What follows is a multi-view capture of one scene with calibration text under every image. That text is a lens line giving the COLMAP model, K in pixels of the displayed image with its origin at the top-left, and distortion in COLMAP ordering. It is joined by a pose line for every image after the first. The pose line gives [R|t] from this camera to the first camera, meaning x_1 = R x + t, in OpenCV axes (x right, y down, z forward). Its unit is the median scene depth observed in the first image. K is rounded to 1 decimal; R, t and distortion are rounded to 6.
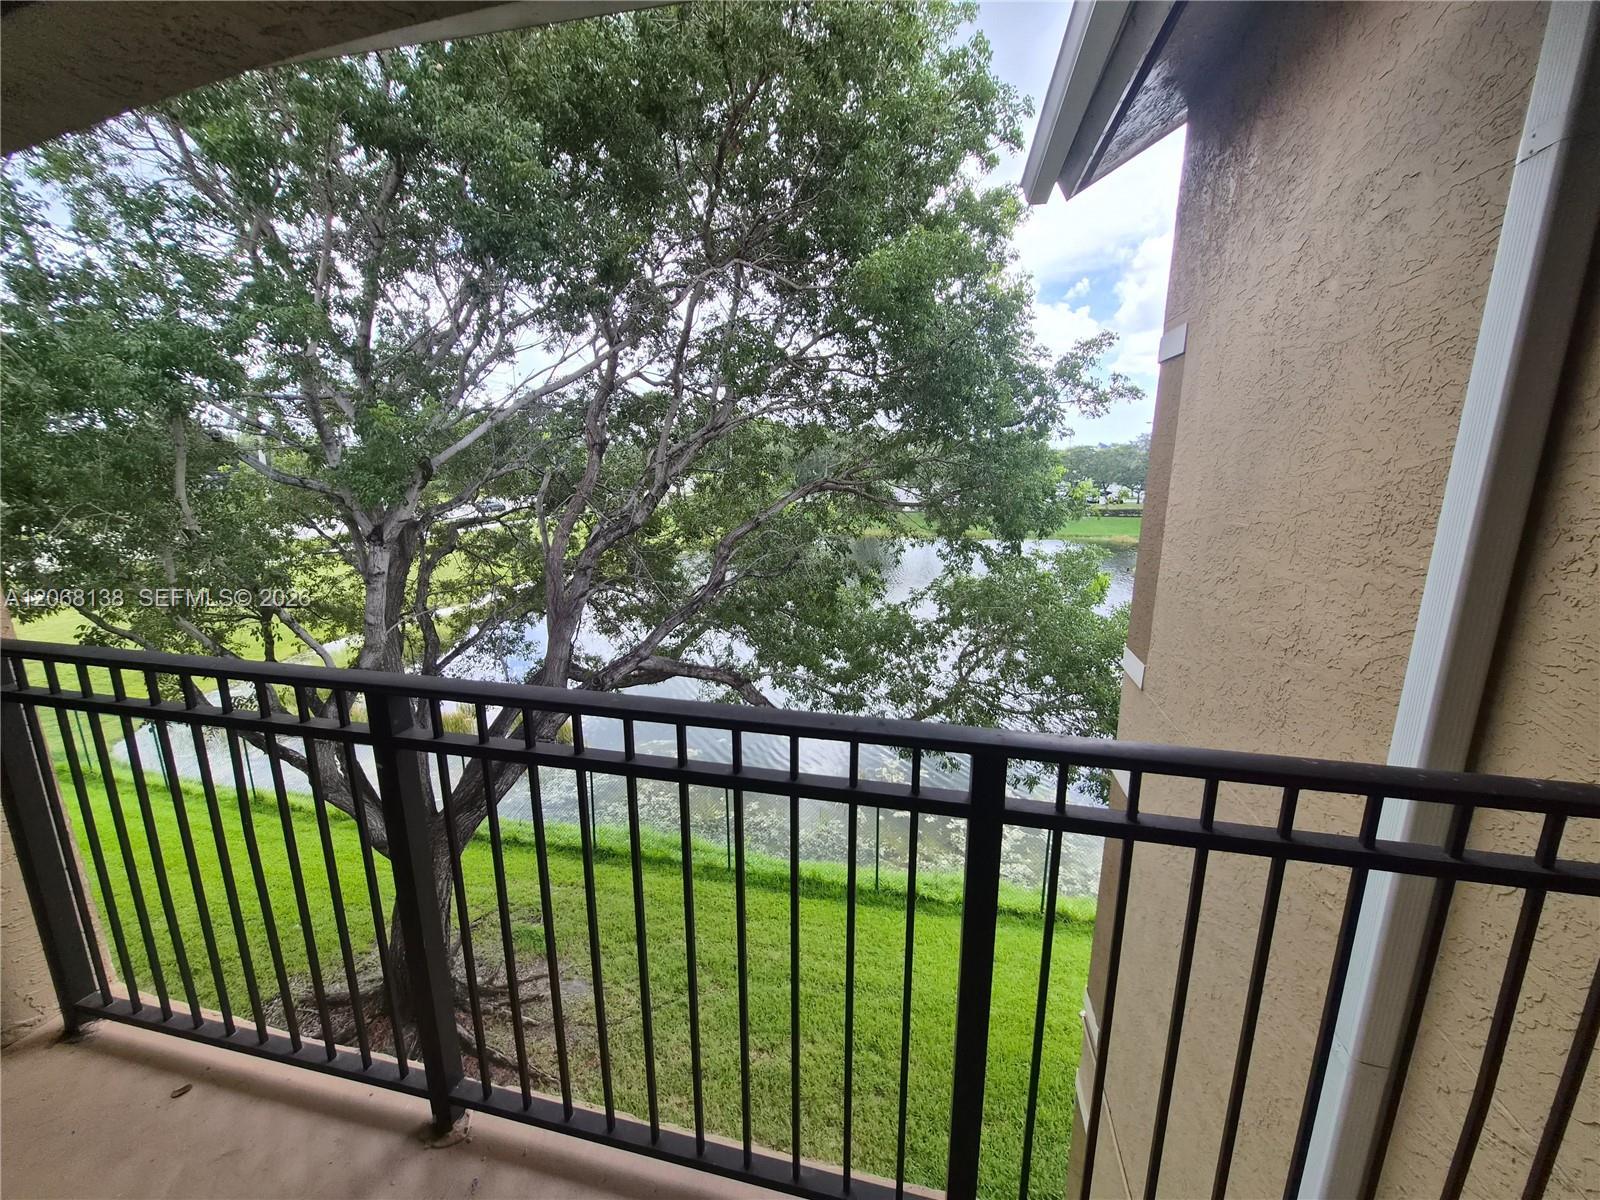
lens RADIAL K [[628.8, 0, 800.0], [0, 628.8, 600.0], [0, 0, 1]] dist [0.000195, 0.000415]
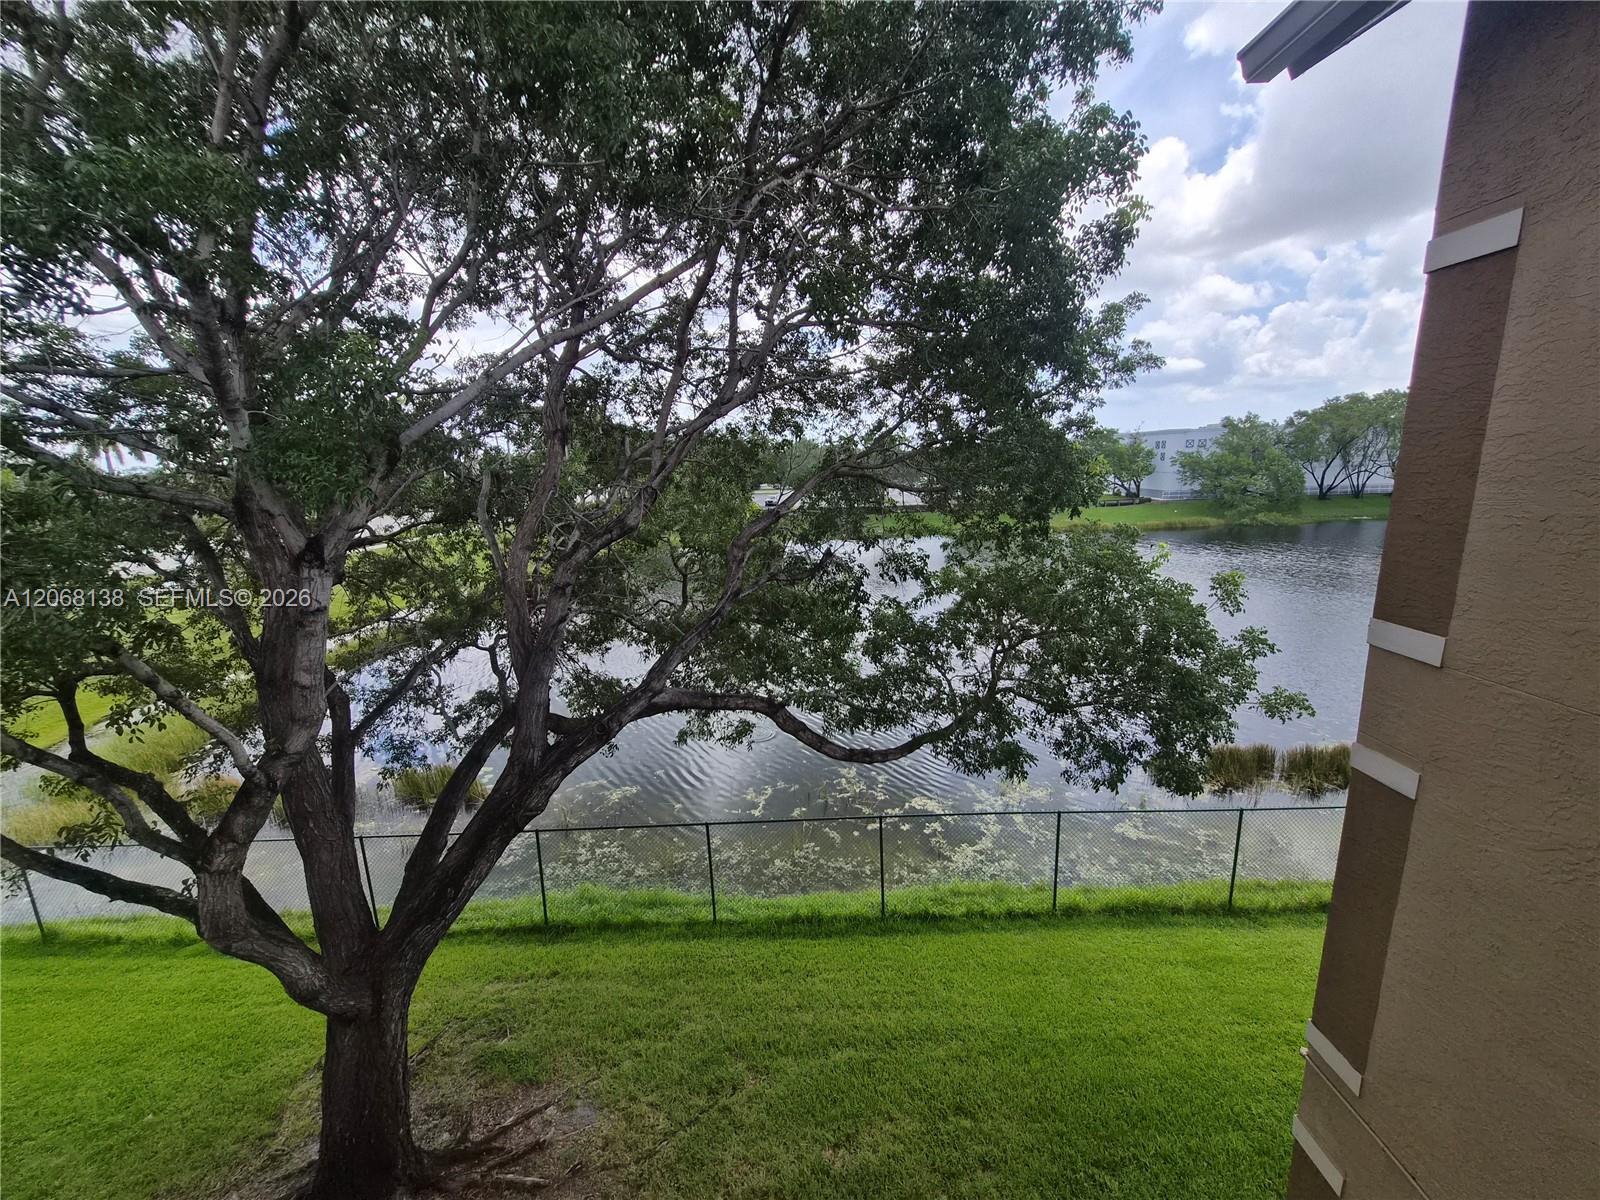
lens RADIAL K [[628.8, 0, 800.0], [0, 628.8, 600.0], [0, 0, 1]] dist [0.000195, 0.000415]
pose [[0.976815, -0.078802, 0.199053, -0.192824], [0.081291, 0.996681, -0.004348, -0.005150], [-0.198050, 0.020428, 0.979979, 0.157154]]
